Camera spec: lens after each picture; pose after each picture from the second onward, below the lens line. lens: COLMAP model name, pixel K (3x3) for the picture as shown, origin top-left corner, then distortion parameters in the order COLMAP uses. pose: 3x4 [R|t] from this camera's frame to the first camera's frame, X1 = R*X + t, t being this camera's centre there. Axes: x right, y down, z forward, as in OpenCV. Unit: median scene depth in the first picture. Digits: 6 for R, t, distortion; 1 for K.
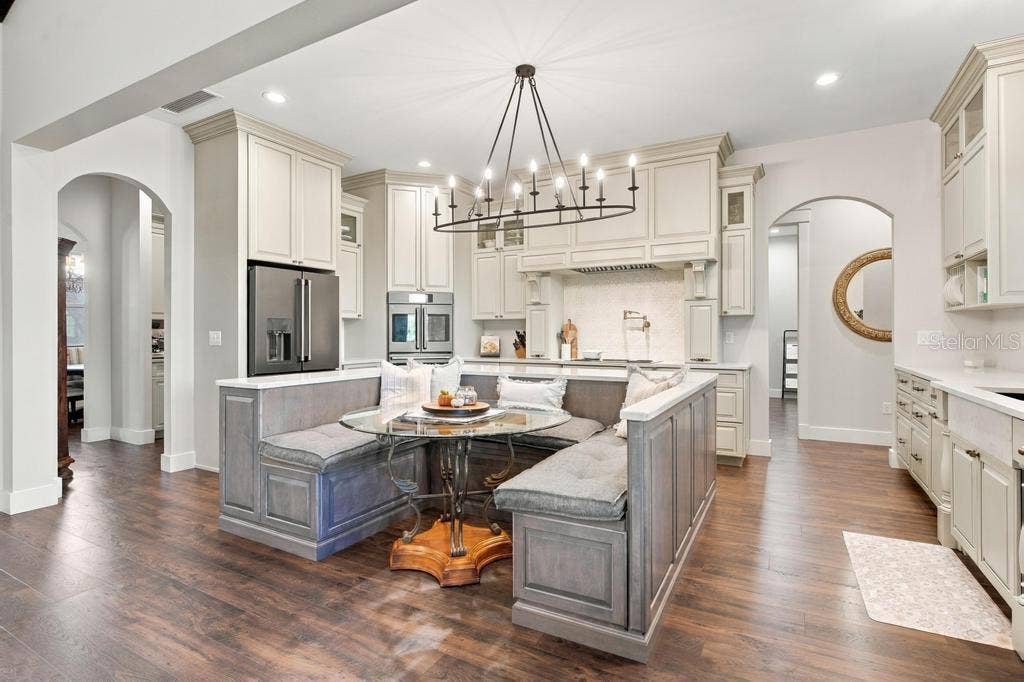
lens RADIAL K [[507.2, 0, 512.0], [0, 507.2, 341.0], [0, 0, 1]] dist [-0.004177, -0.000546]
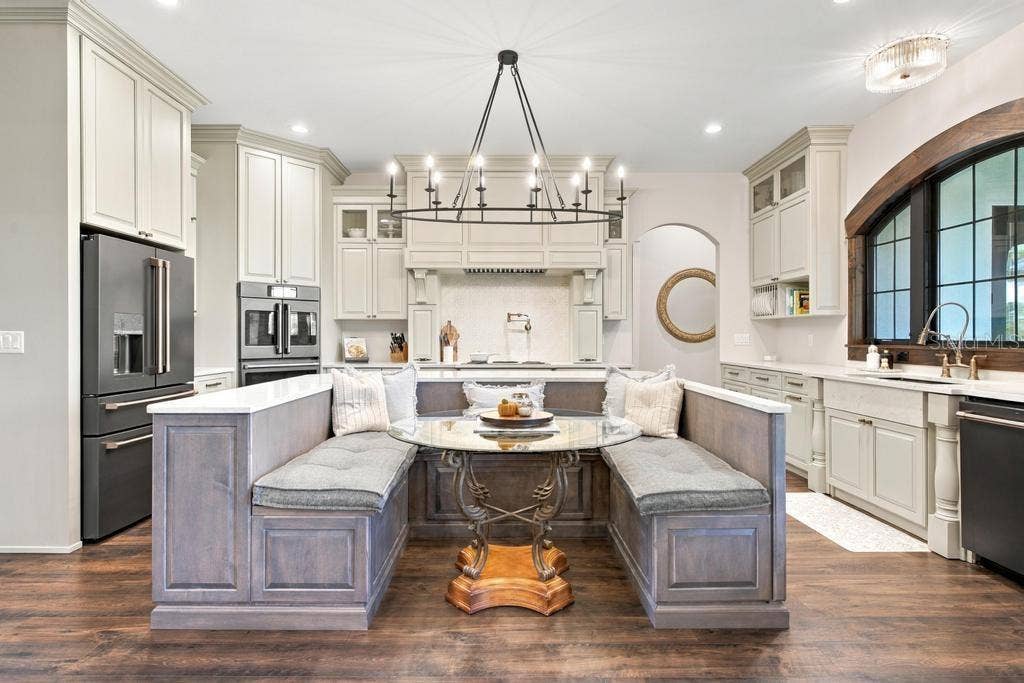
lens RADIAL K [[517.1, 0, 512.0], [0, 517.1, 341.5], [0, 0, 1]] dist [0.000987, 0.000392]
pose [[0.870602, -0.003035, 0.491979, -0.361273], [0.005100, 0.999983, -0.002855, -0.000443], [-0.491962, 0.004995, 0.870602, 0.127110]]
